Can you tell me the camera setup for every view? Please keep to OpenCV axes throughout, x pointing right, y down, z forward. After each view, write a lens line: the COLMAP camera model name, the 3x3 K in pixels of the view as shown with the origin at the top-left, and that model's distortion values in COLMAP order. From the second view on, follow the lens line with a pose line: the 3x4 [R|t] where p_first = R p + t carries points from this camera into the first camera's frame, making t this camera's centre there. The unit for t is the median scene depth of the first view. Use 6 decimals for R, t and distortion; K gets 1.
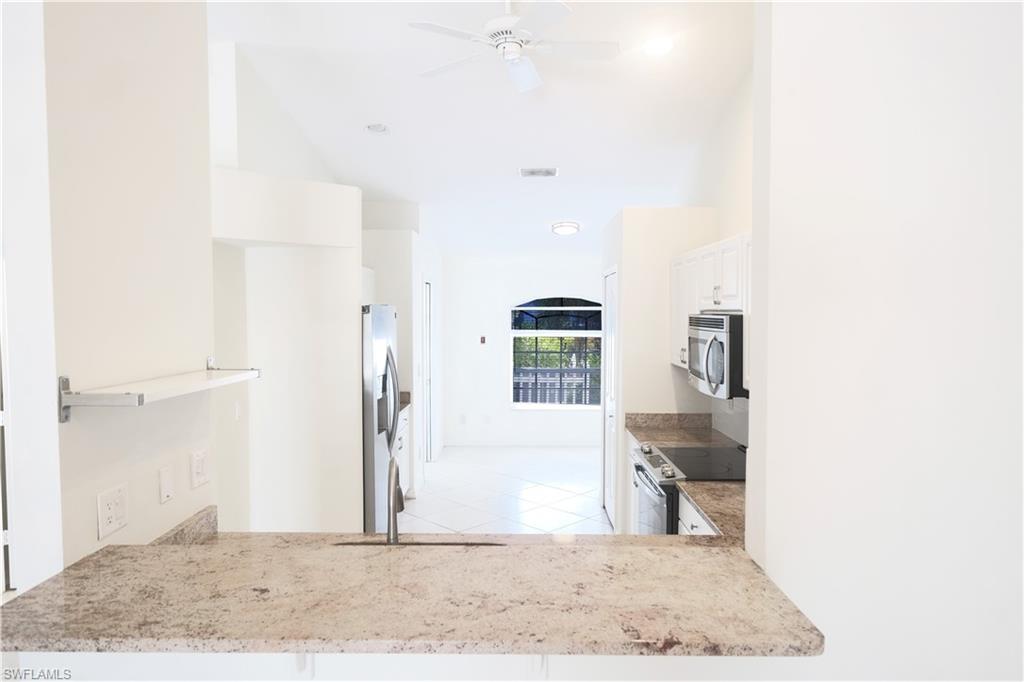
lens RADIAL K [[668.2, 0, 514.3], [0, 668.2, 339.1], [0, 0, 1]] dist [0.002702, 0.000992]
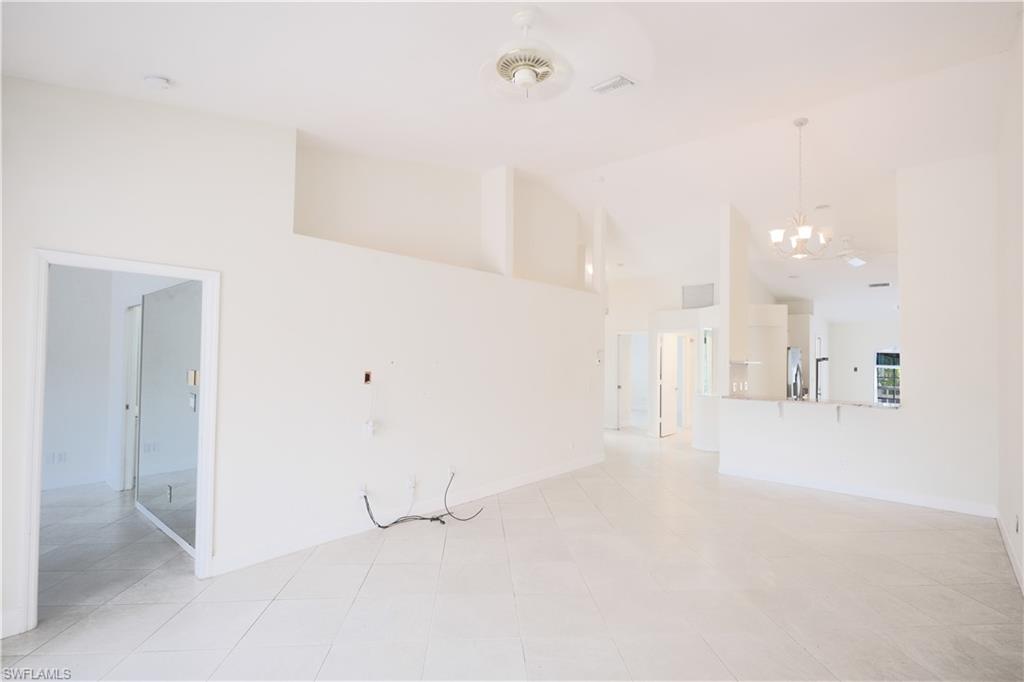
lens RADIAL K [[493.3, 0, 514.3], [0, 493.3, 340.7], [0, 0, 1]] dist [-0.004682, -0.000311]
pose [[0.765337, -0.007062, -0.643591, 0.208249], [-0.042998, 0.997145, -0.062073, 0.093550], [0.642192, 0.075180, 0.762849, -1.219282]]
